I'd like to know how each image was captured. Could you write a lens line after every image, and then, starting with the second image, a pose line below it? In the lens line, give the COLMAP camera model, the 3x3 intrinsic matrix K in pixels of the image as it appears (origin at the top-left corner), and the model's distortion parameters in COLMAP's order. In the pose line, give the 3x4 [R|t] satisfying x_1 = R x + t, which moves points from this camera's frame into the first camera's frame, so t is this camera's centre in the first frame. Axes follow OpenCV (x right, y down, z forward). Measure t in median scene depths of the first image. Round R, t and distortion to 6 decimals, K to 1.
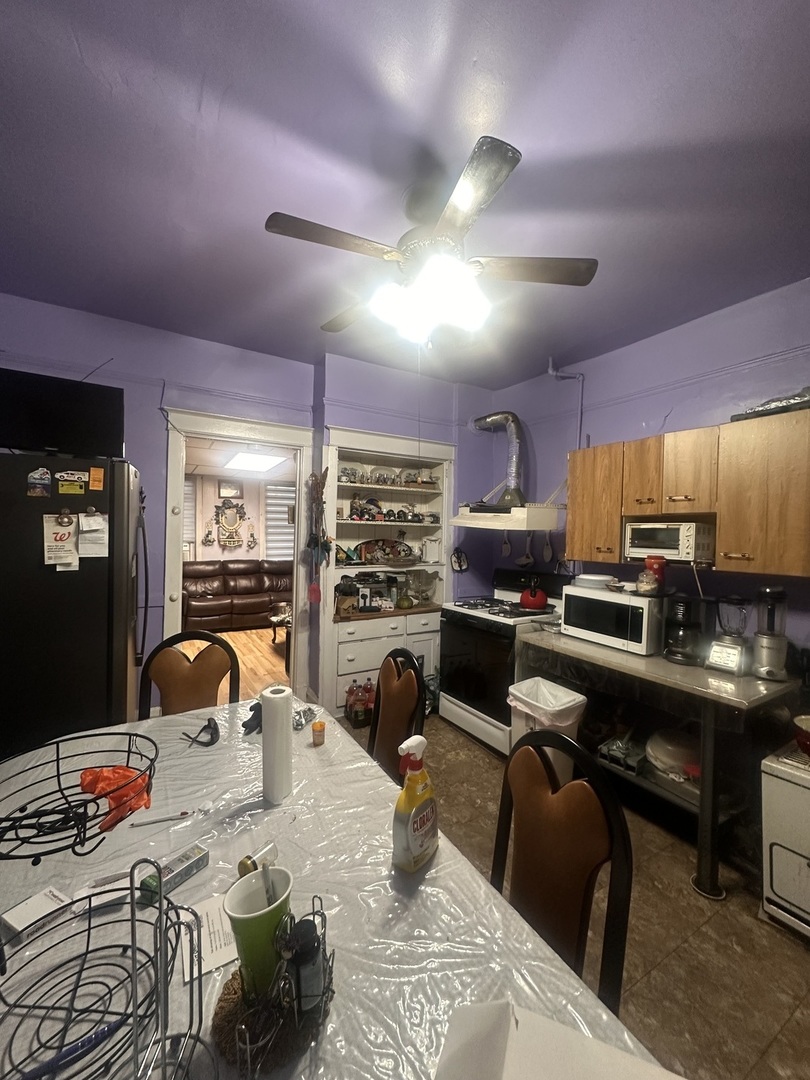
lens RADIAL K [[429.0, 0, 407.8], [0, 429.0, 545.1], [0, 0, 1]] dist [-0.001512, 0.000389]
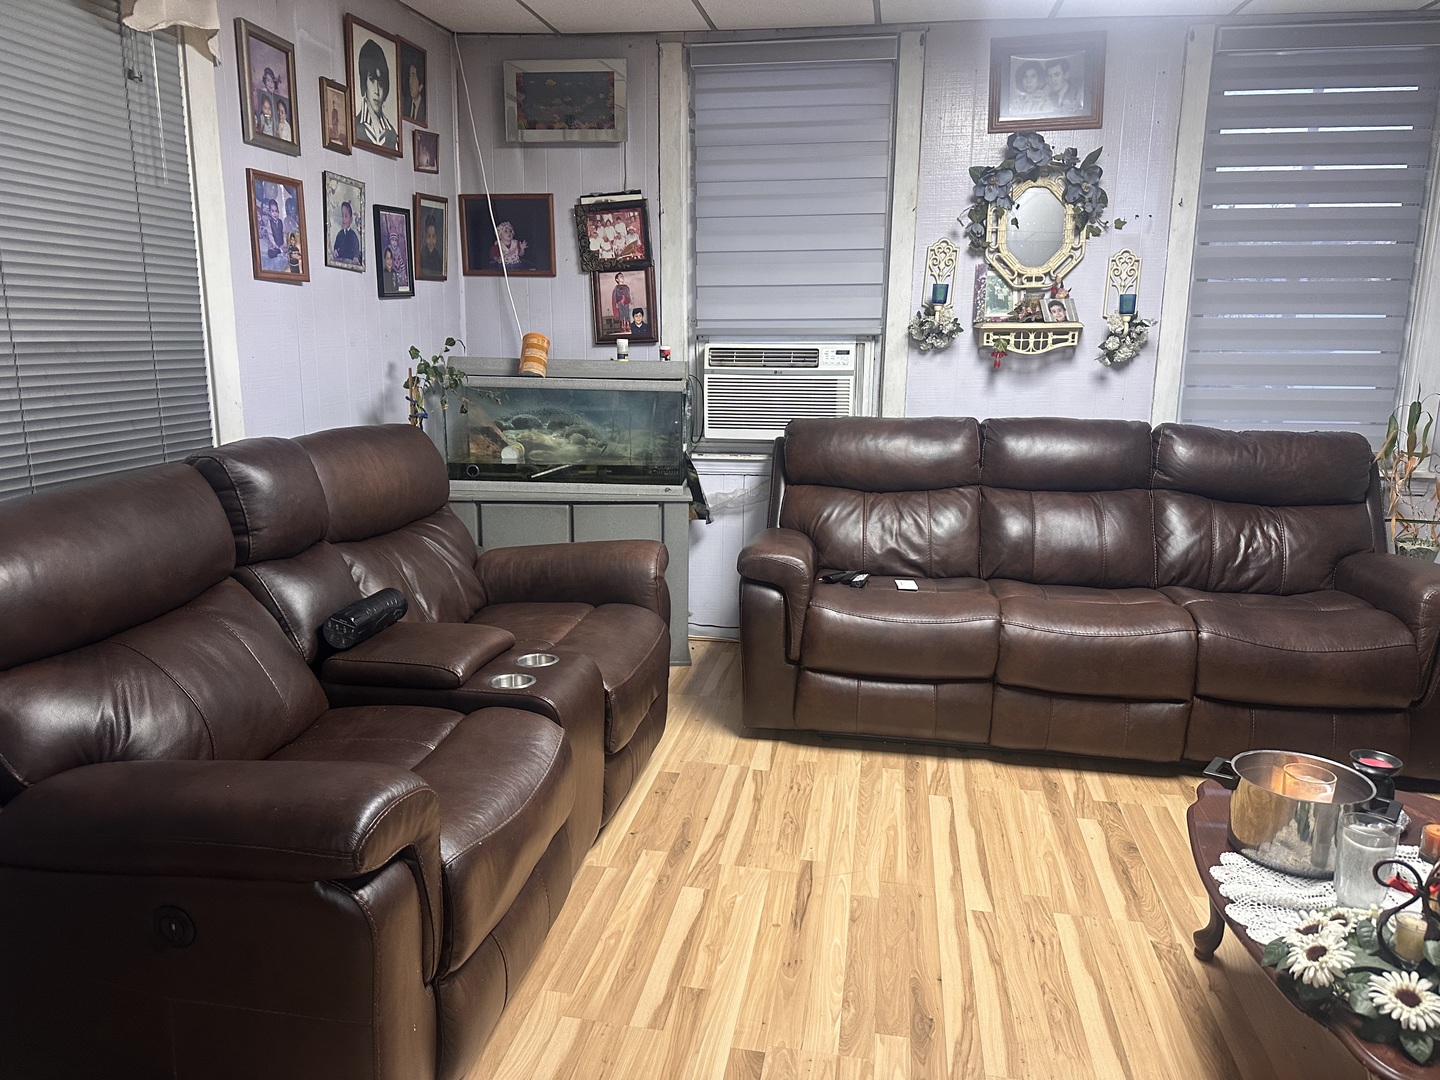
lens RADIAL K [[1010.8, 0, 720.9], [0, 1010.8, 545.0], [0, 0, 1]] dist [0.027582, -0.000617]
pose [[0.752296, 0.132854, -0.645291, -0.181890], [-0.017878, 0.983213, 0.181584, 0.006645], [0.658583, -0.125069, 0.742042, 0.500547]]
